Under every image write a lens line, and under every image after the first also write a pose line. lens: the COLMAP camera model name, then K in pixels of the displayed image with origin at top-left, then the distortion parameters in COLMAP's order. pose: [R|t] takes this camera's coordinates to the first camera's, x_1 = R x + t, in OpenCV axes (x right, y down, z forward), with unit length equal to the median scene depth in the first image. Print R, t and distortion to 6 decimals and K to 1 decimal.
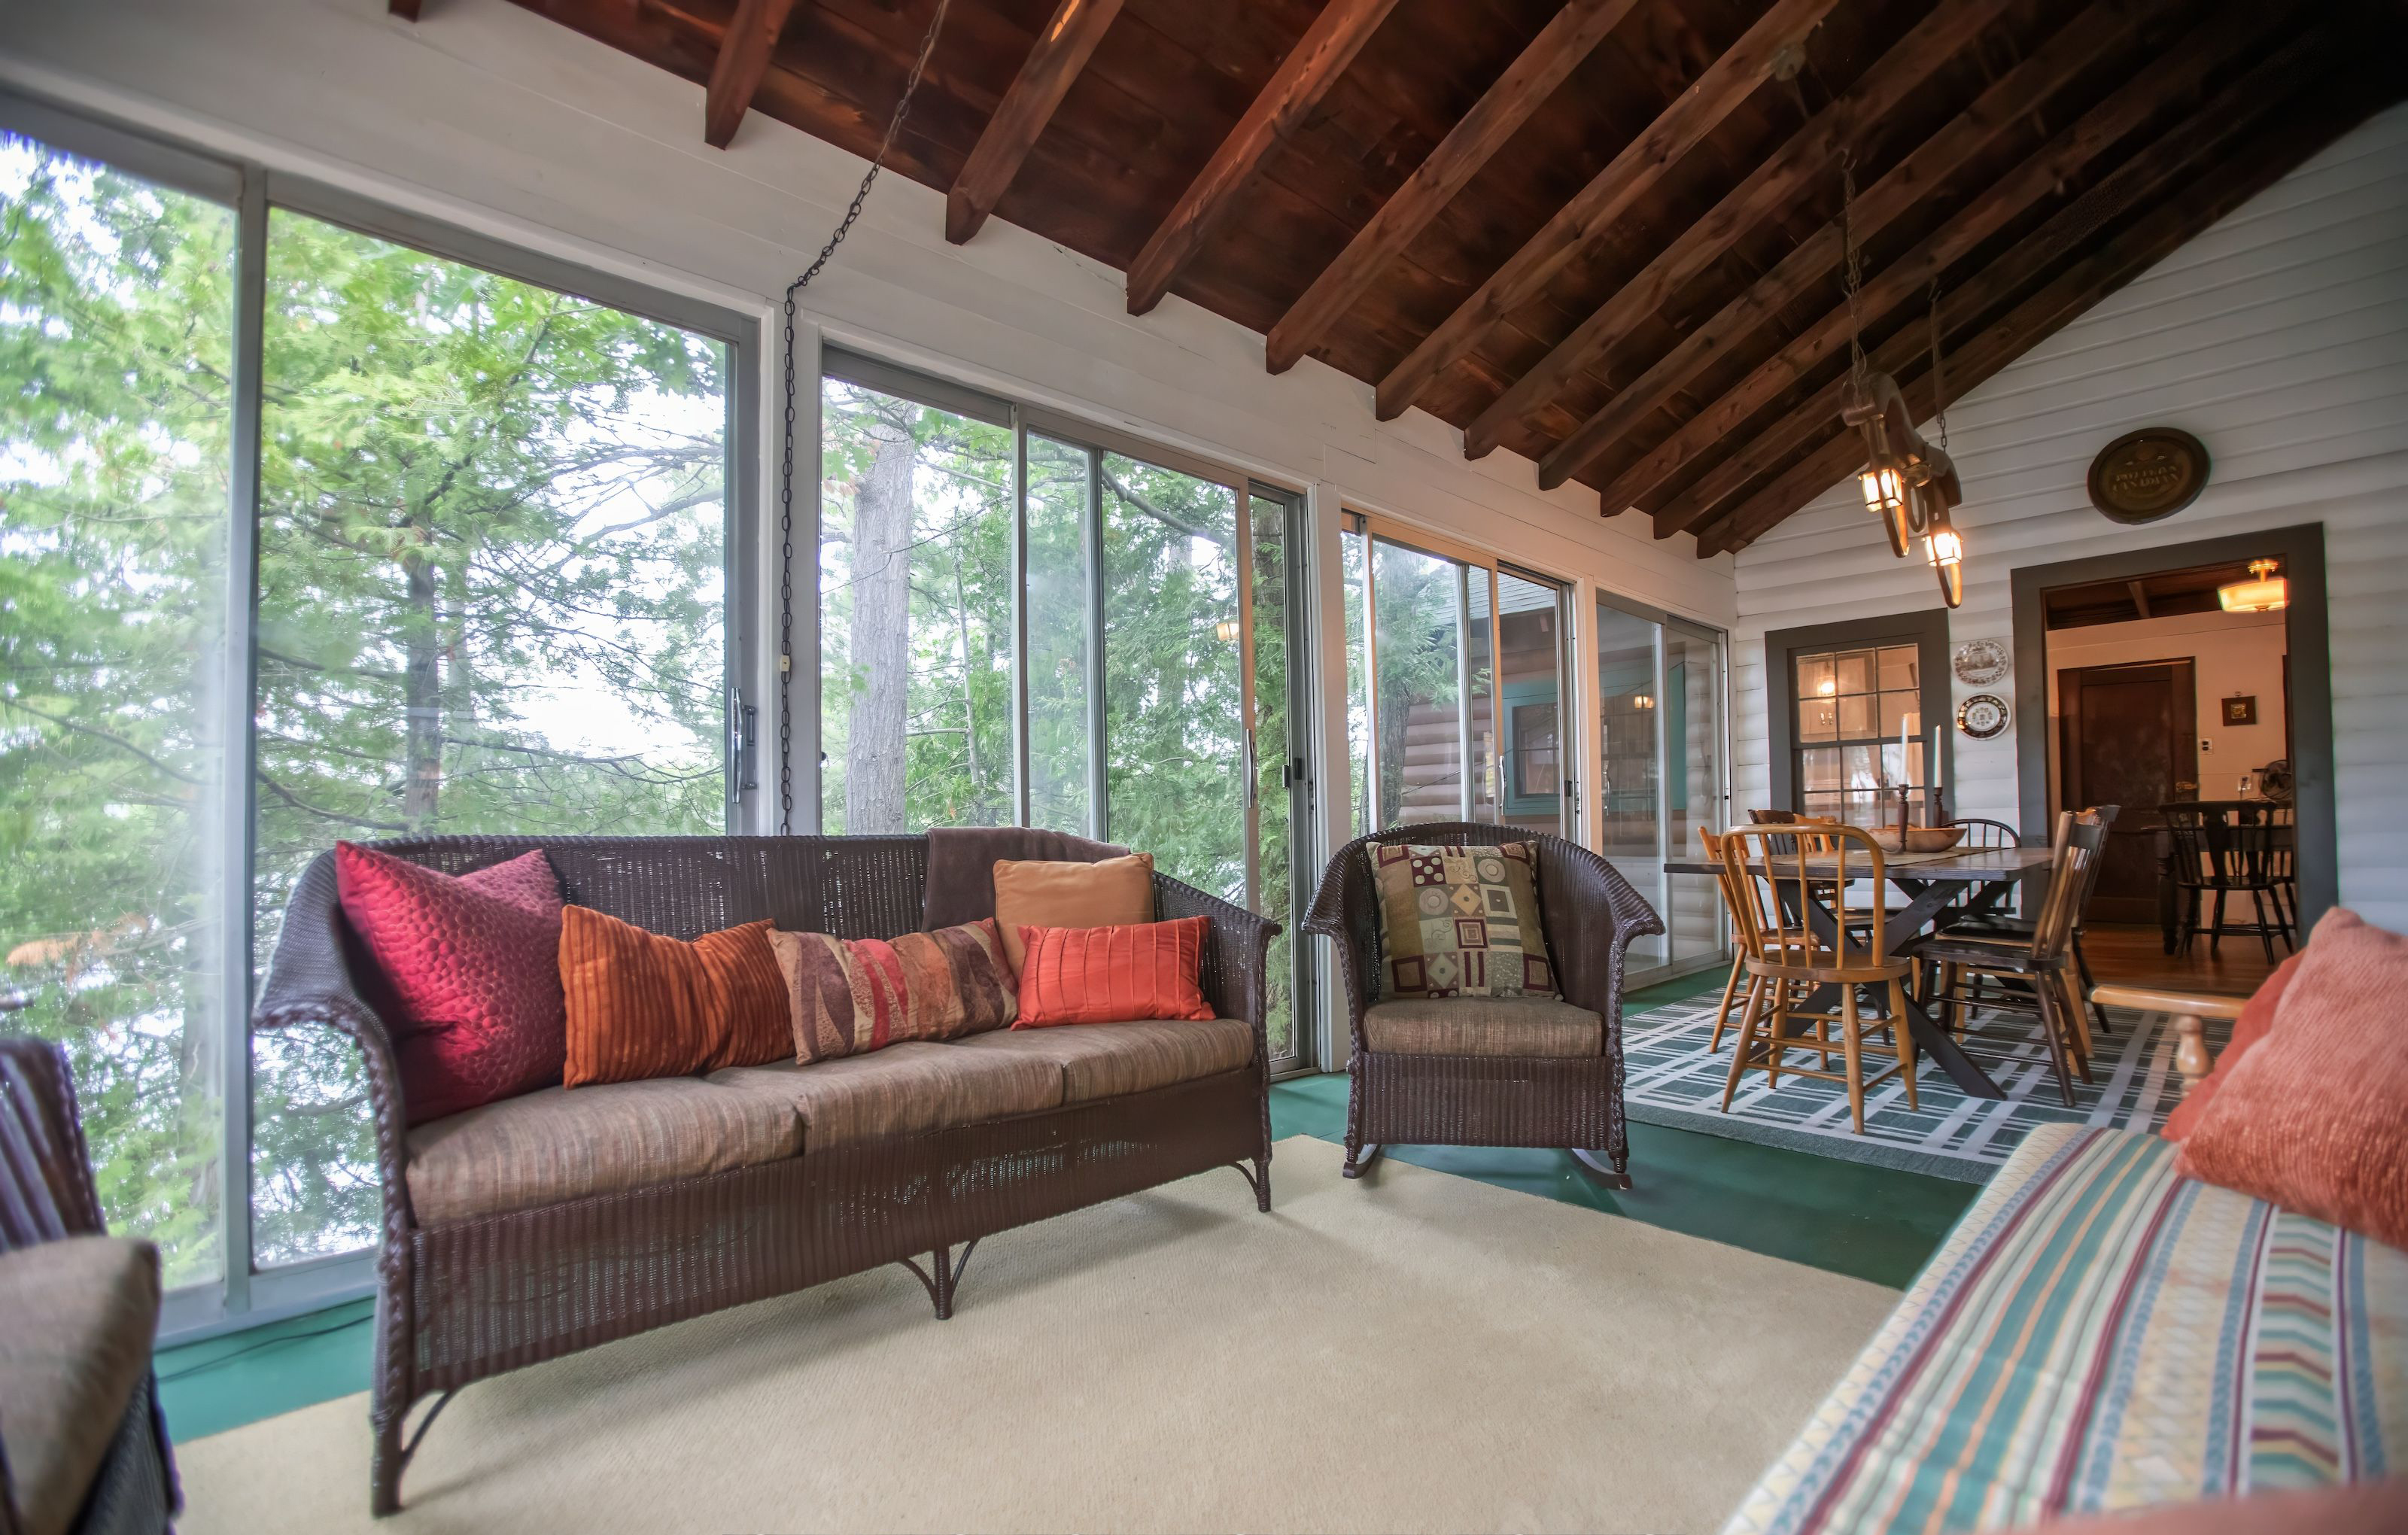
lens RADIAL K [[1072.4, 0, 1202.6], [0, 1072.4, 781.9], [0, 0, 1]] dist [-0.003257, -0.000470]
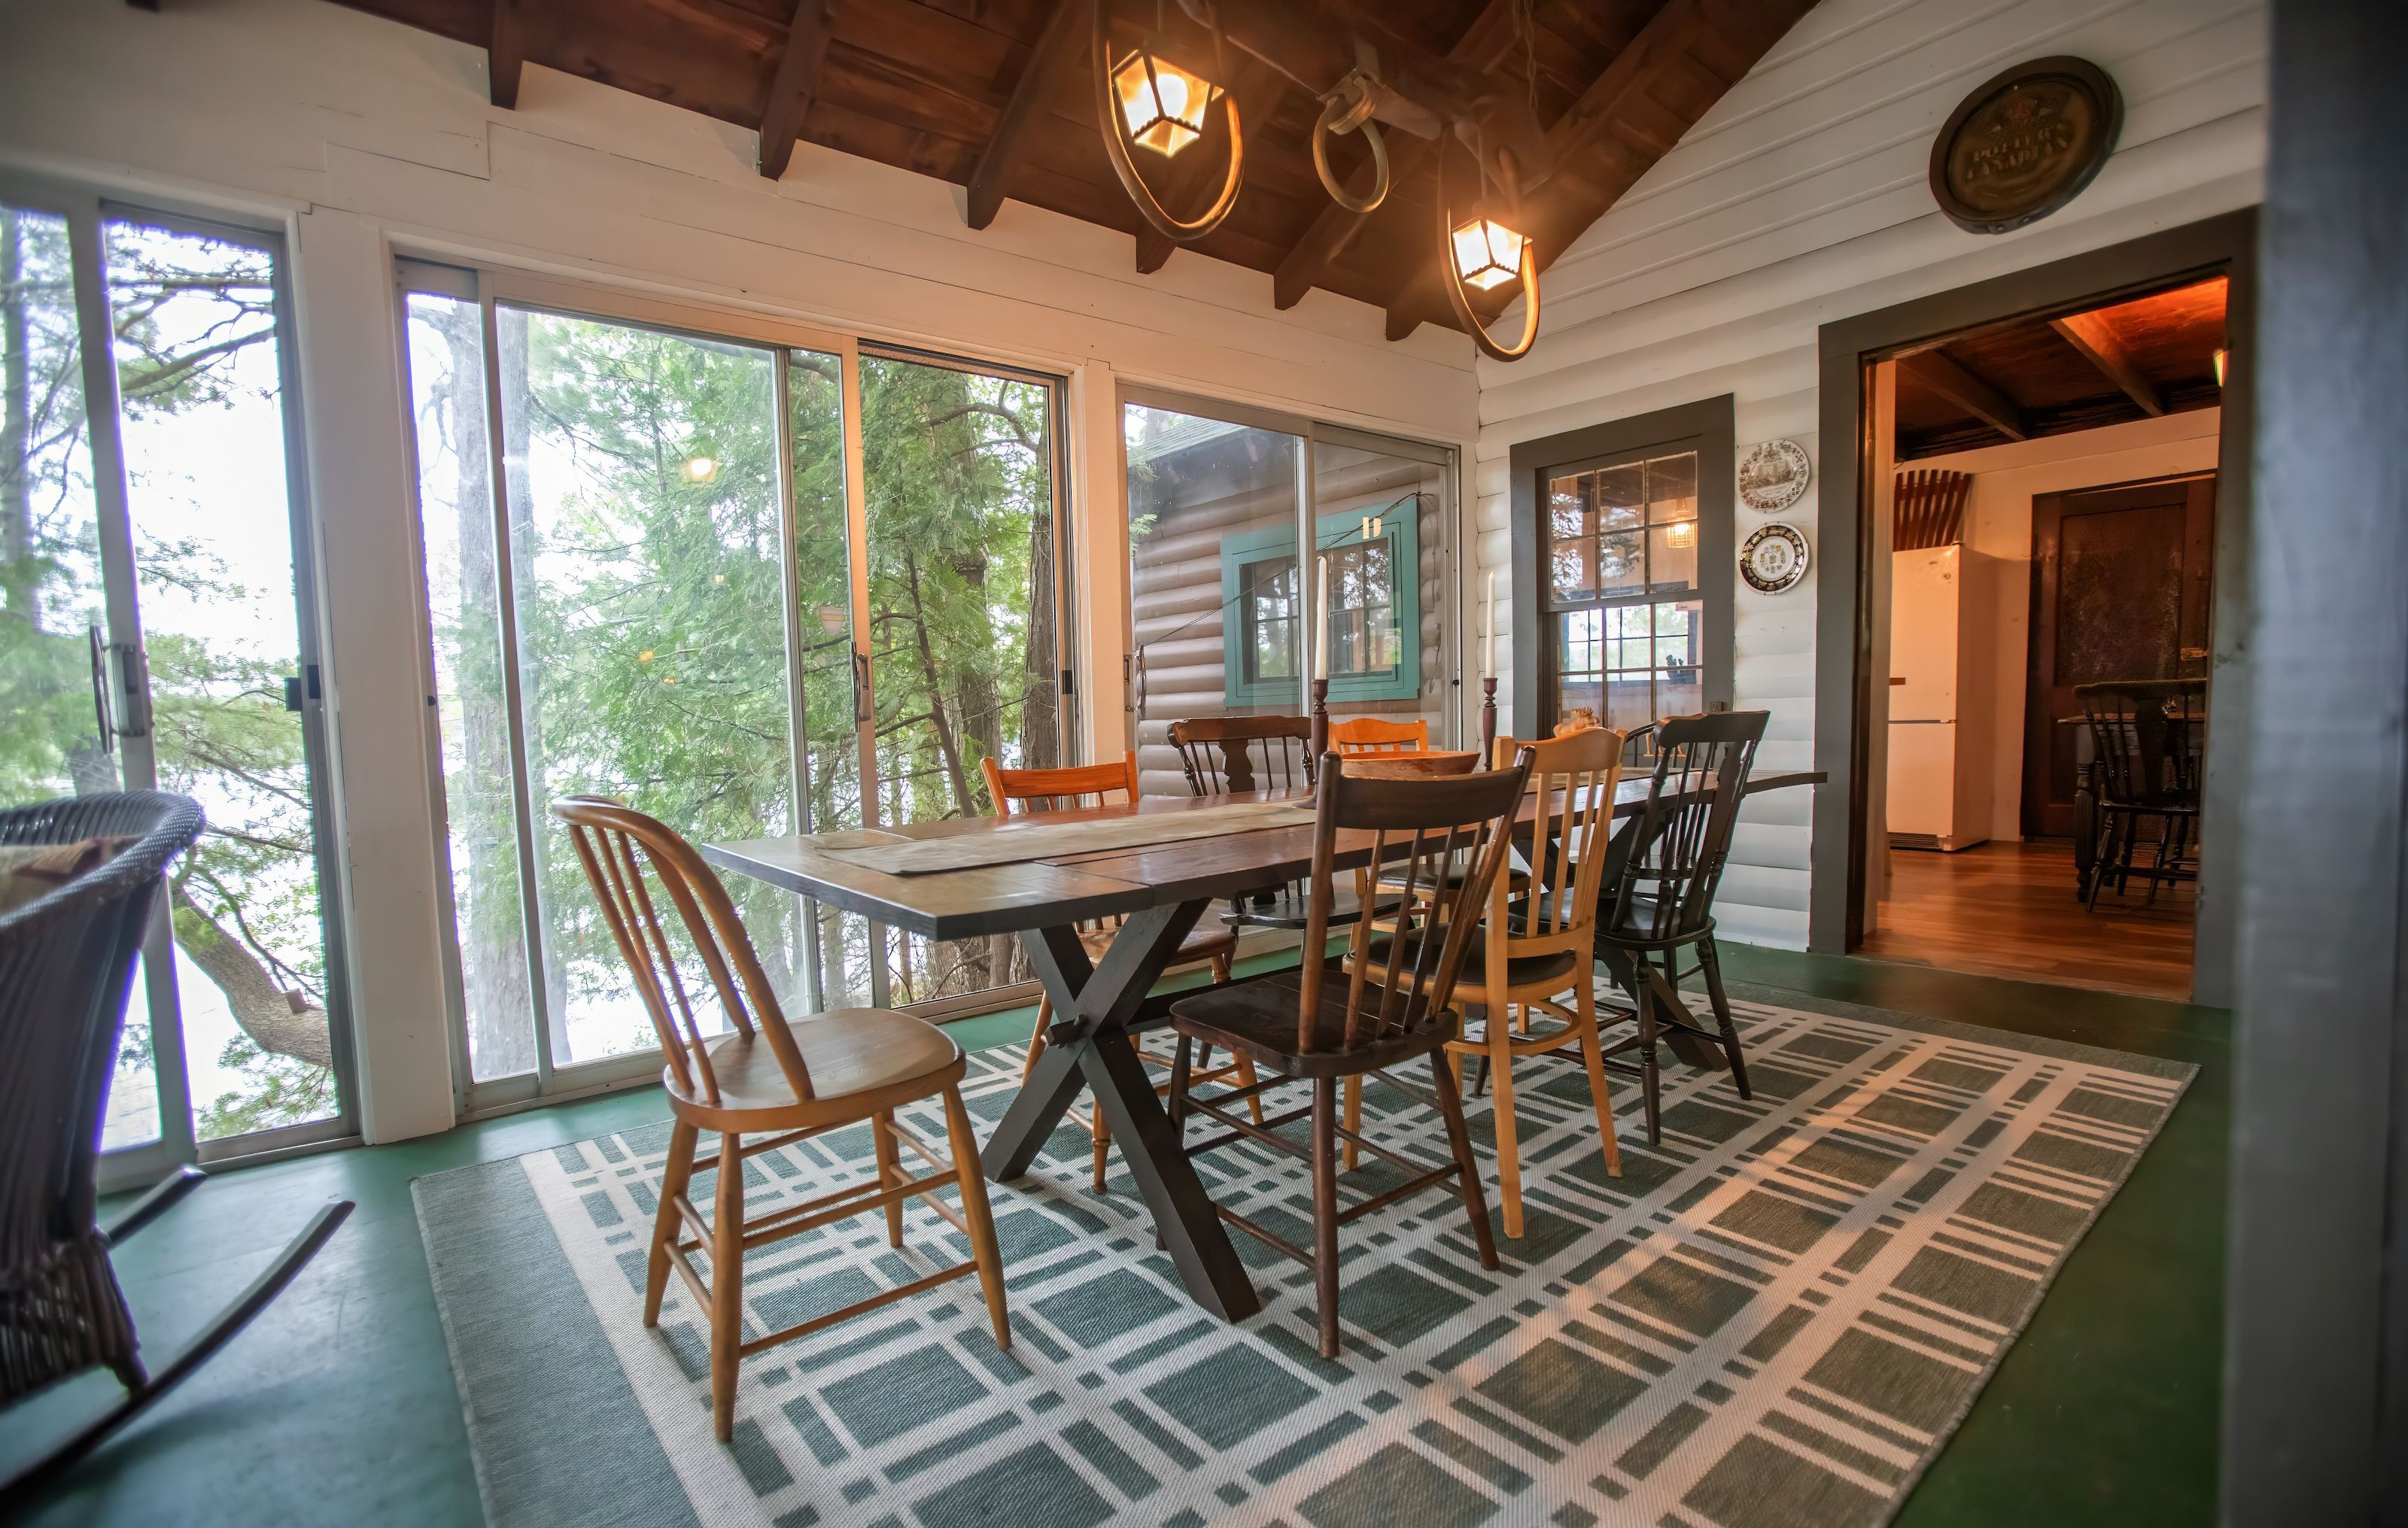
lens RADIAL K [[1087.8, 0, 1205.4], [0, 1087.8, 769.8], [0, 0, 1]] dist [-0.000773, 0.000531]
pose [[0.996097, -0.010324, -0.087665, 0.434857], [0.019161, 0.994746, 0.100566, -0.005376], [0.086166, -0.101854, 0.991061, 0.287999]]
